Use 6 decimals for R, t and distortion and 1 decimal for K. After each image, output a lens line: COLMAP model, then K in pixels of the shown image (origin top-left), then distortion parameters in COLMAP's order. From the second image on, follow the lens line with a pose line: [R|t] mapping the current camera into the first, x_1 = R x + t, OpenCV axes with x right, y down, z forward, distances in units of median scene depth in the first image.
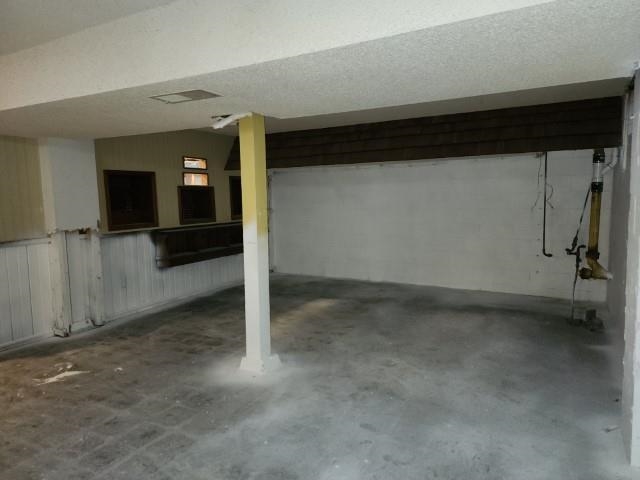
lens RADIAL K [[427.7, 0, 317.5], [0, 427.7, 239.7], [0, 0, 1]] dist [-0.001527, -0.001657]
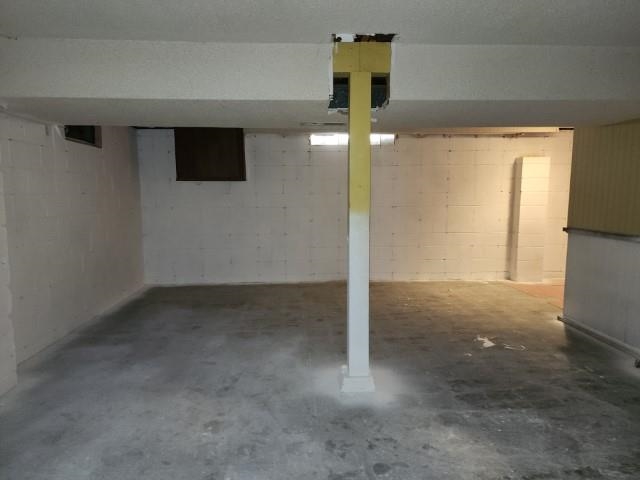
lens RADIAL K [[427.7, 0, 316.1], [0, 427.7, 241.9], [0, 0, 1]] dist [-0.001527, -0.001657]
pose [[-0.852219, 0.076363, -0.517583, 0.340767], [-0.039639, 0.977023, 0.209415, -0.155489], [0.521682, 0.198984, -0.829610, 1.502720]]
